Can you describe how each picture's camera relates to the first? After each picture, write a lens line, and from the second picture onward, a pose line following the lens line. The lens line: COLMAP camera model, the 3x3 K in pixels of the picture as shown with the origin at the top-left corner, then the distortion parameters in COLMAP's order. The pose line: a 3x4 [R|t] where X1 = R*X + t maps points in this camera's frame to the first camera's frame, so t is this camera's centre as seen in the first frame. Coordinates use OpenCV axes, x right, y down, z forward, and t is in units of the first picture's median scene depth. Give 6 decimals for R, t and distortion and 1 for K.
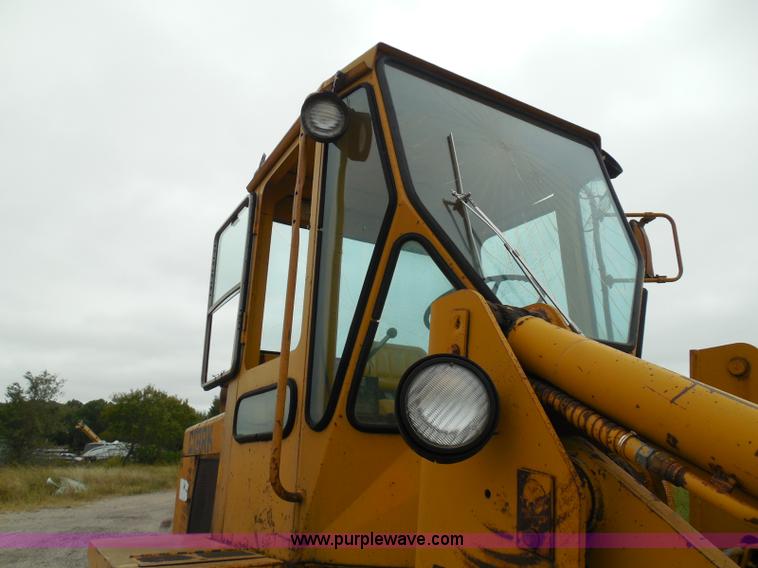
lens RADIAL K [[564.0, 0, 388.5], [0, 564.0, 287.7], [0, 0, 1]] dist [-0.008237, -0.000952]
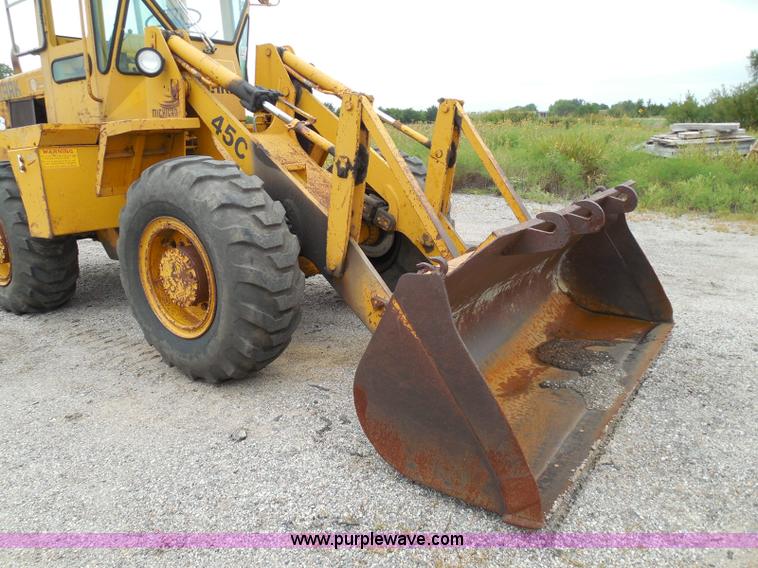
lens RADIAL K [[564.0, 0, 377.6], [0, 564.0, 282.3], [0, 0, 1]] dist [-0.008237, -0.000952]
pose [[0.923505, -0.117423, 0.365171, -0.021542], [-0.088496, 0.861090, 0.500692, -0.319175], [-0.373238, -0.494708, 0.784830, -1.925761]]
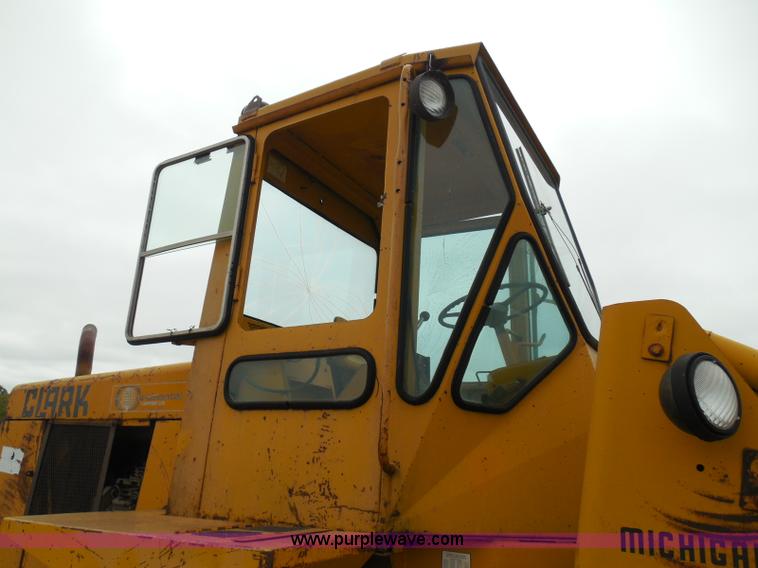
lens RADIAL K [[564.0, 0, 381.7], [0, 564.0, 289.1], [0, 0, 1]] dist [-0.008237, -0.000952]
pose [[0.881726, 0.175367, 0.437956, -0.642884], [-0.184278, 0.982618, -0.022459, 0.083414], [-0.434282, -0.060903, 0.898716, 0.132179]]
